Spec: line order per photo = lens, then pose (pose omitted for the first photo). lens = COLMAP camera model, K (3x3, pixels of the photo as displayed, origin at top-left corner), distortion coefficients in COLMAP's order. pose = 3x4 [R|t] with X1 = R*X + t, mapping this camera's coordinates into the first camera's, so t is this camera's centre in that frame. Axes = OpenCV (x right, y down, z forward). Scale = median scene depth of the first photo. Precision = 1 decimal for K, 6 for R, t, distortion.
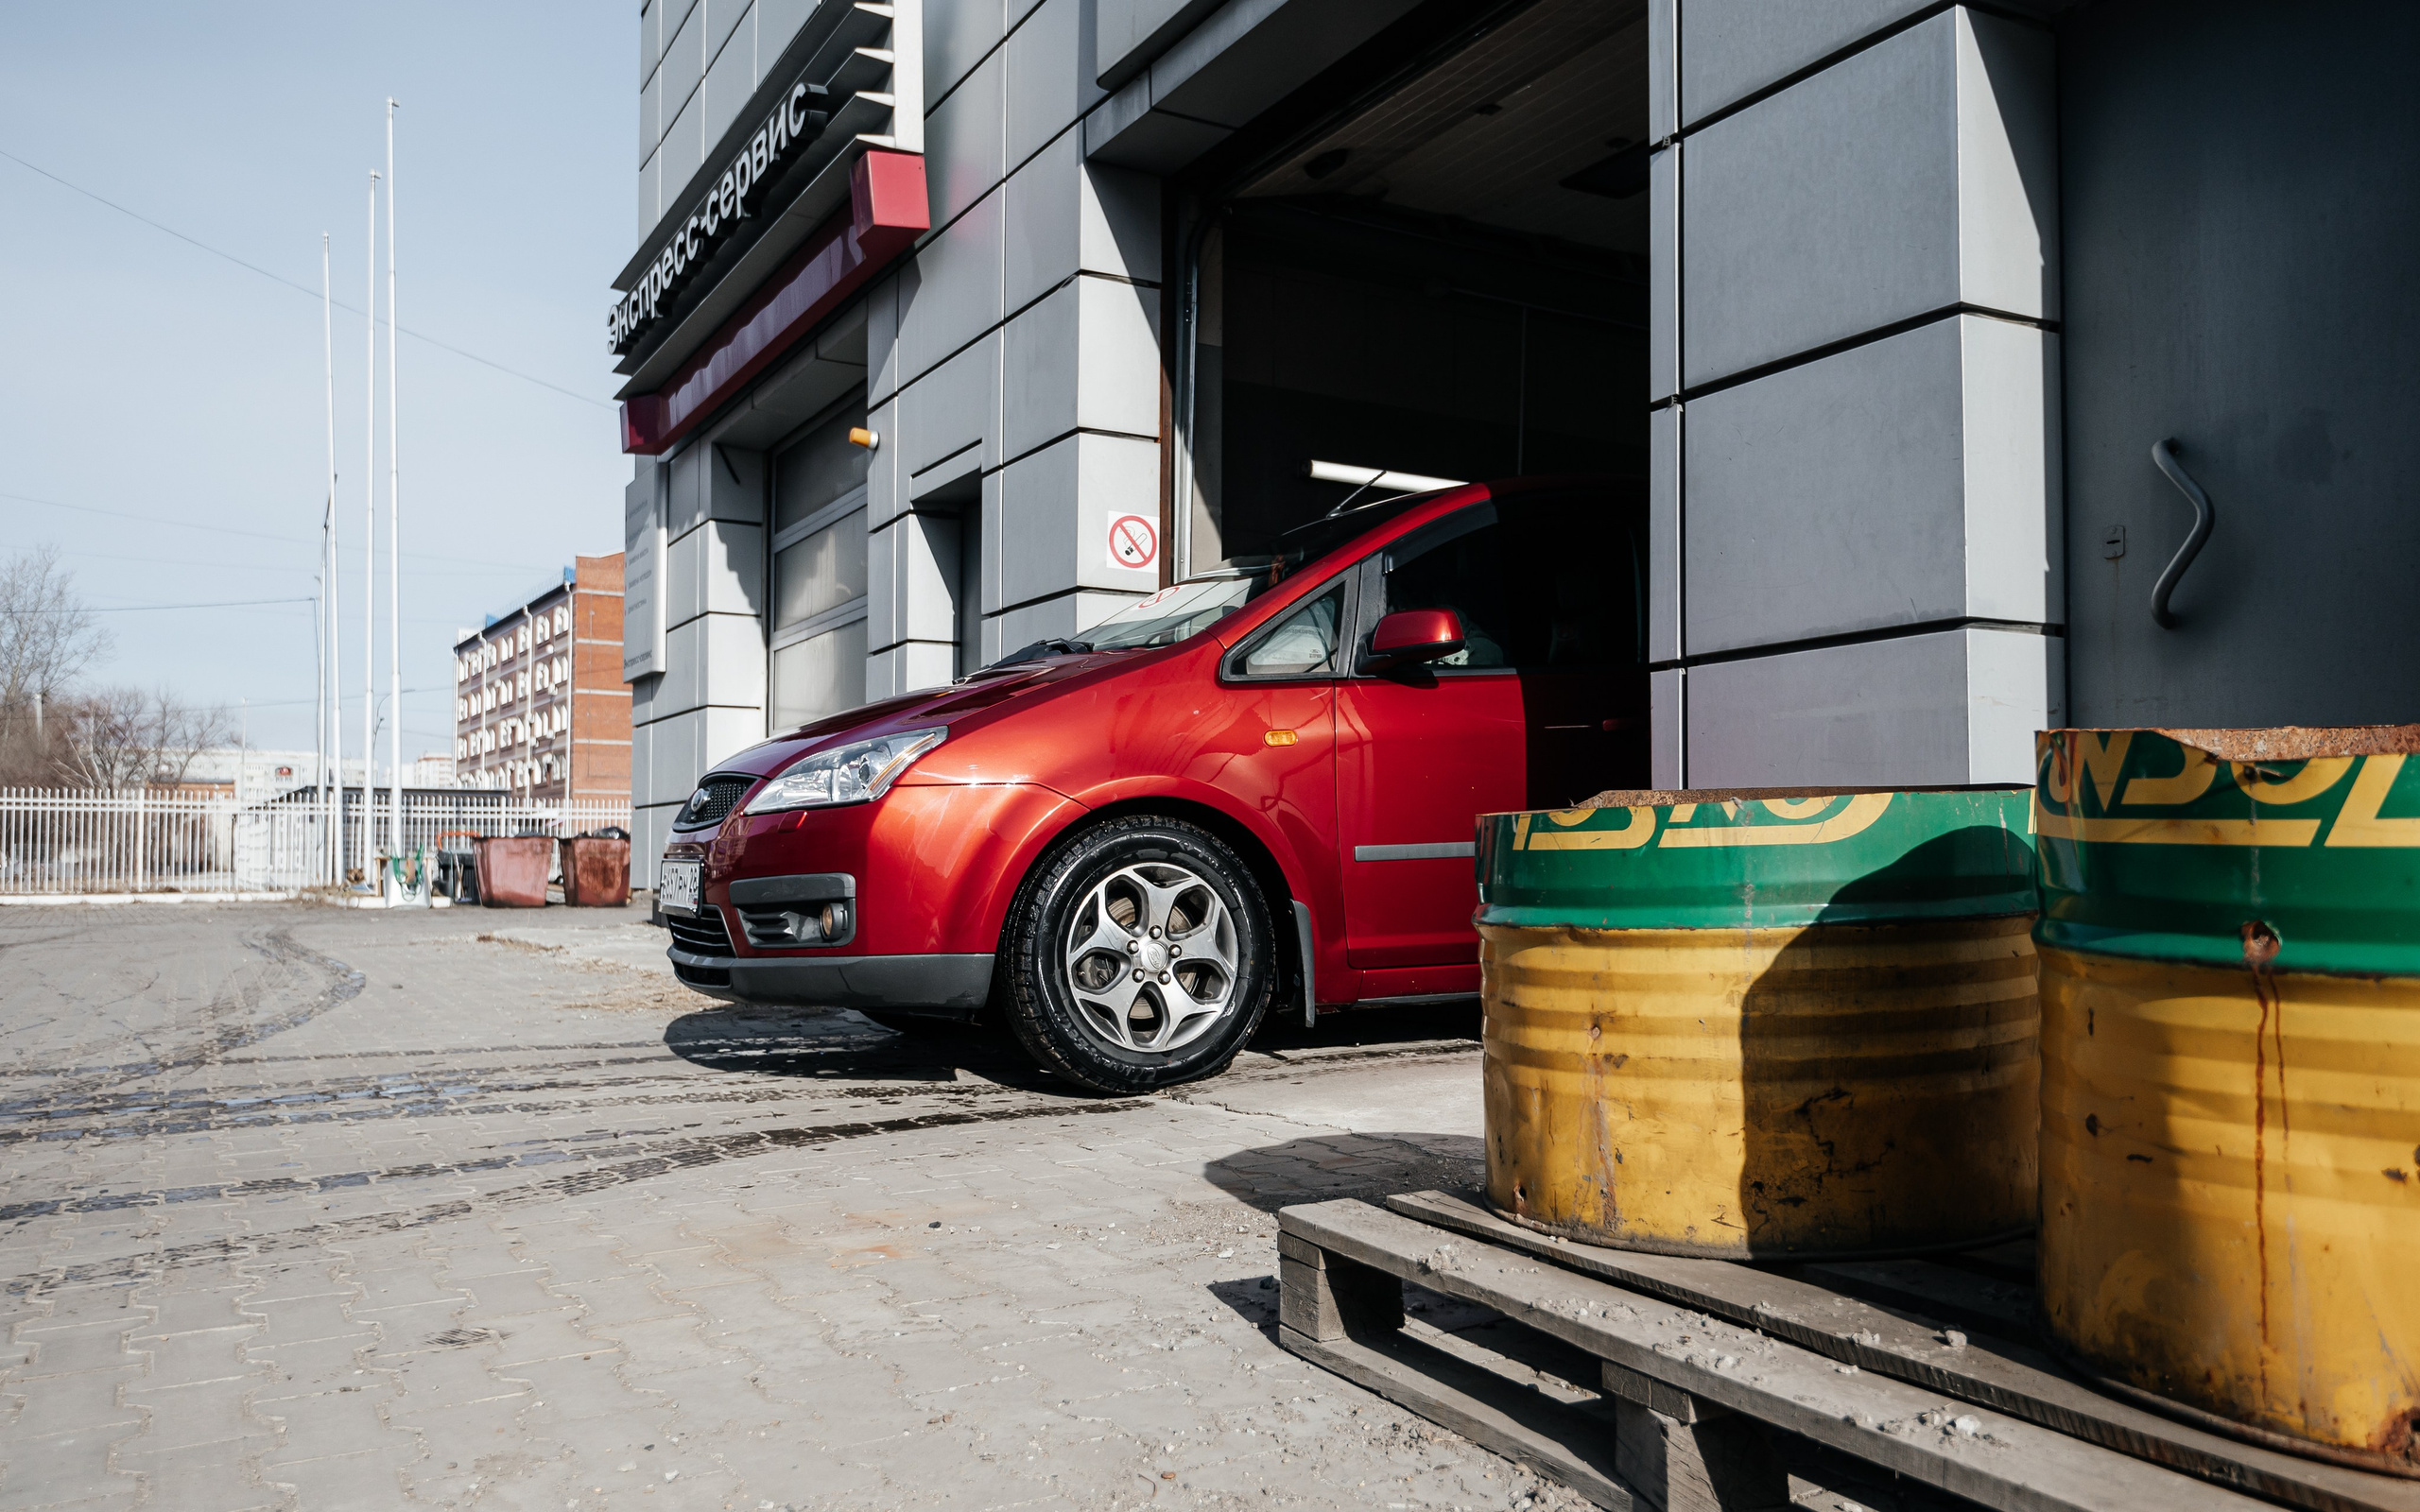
lens RADIAL K [[1791.3, 0, 1231.1], [0, 1791.3, 799.9], [0, 0, 1]] dist [-0.002973, -0.012957]
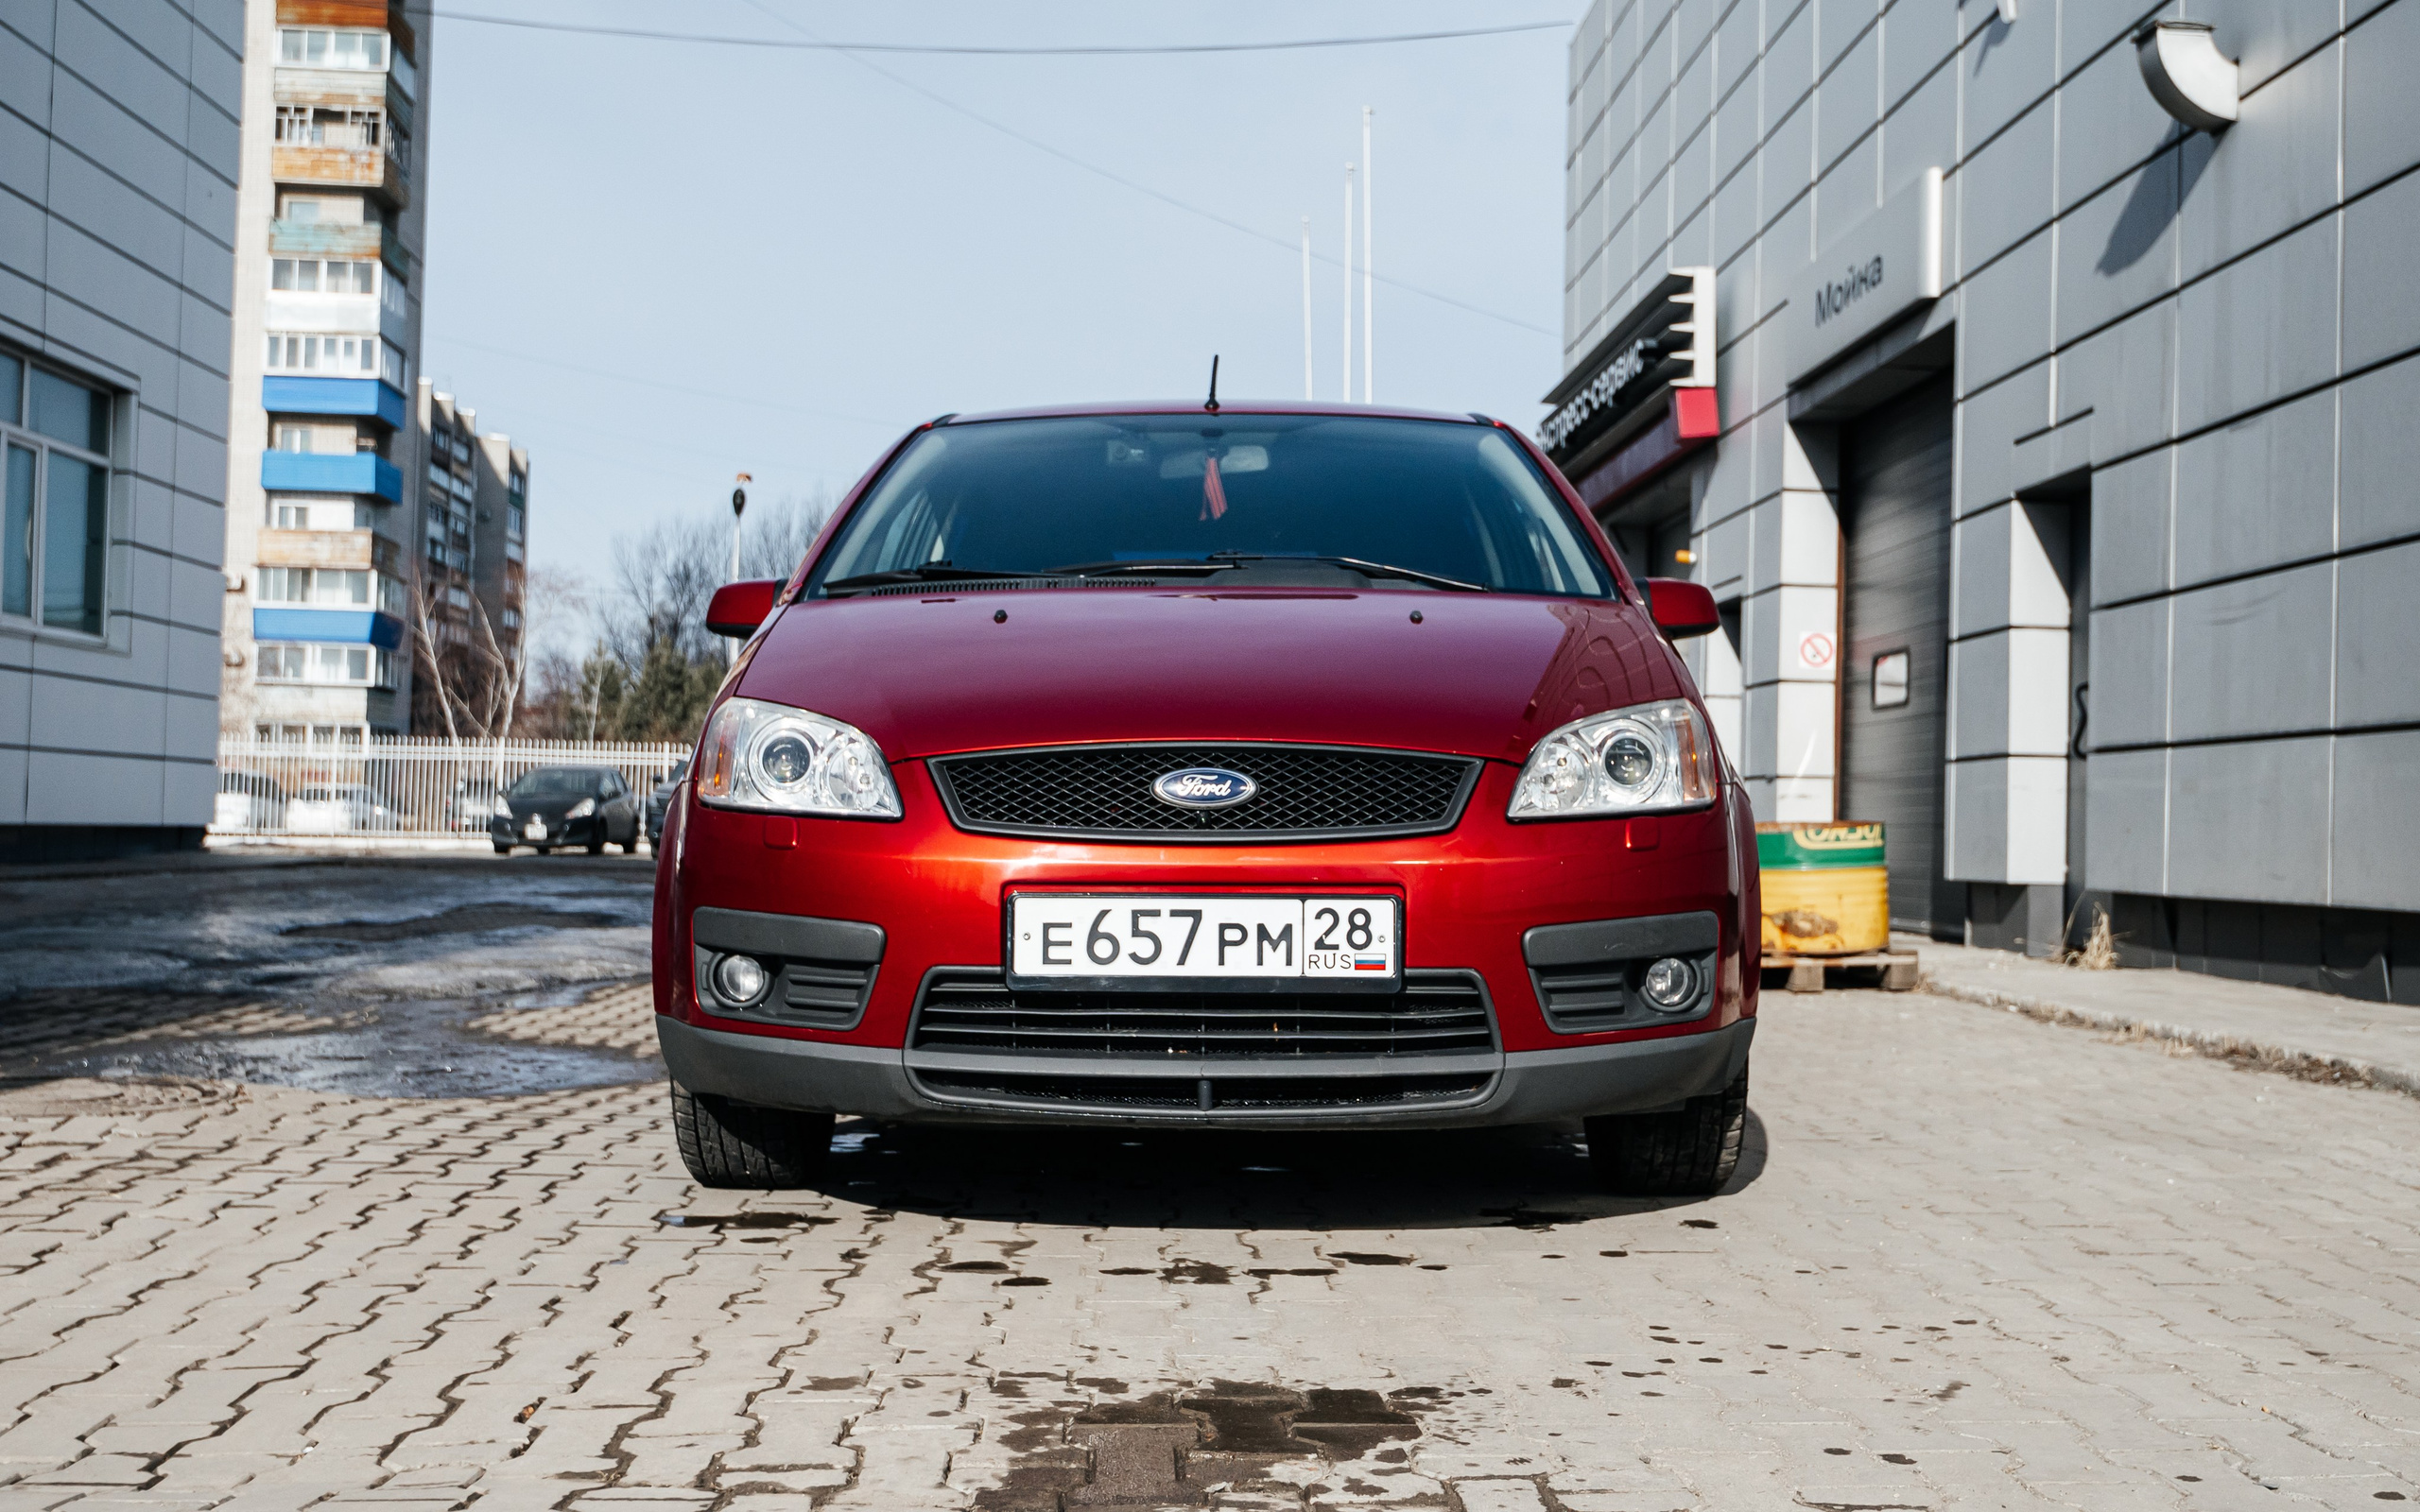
lens RADIAL K [[2392.1, 0, 1211.6], [0, 2392.1, 816.8], [0, 0, 1]] dist [0.004132, 0.002441]
pose [[0.881596, 0.015524, -0.471749, 0.092502], [-0.002221, 0.999584, 0.028743, -0.009958], [0.471999, -0.024292, 0.881264, -0.225335]]
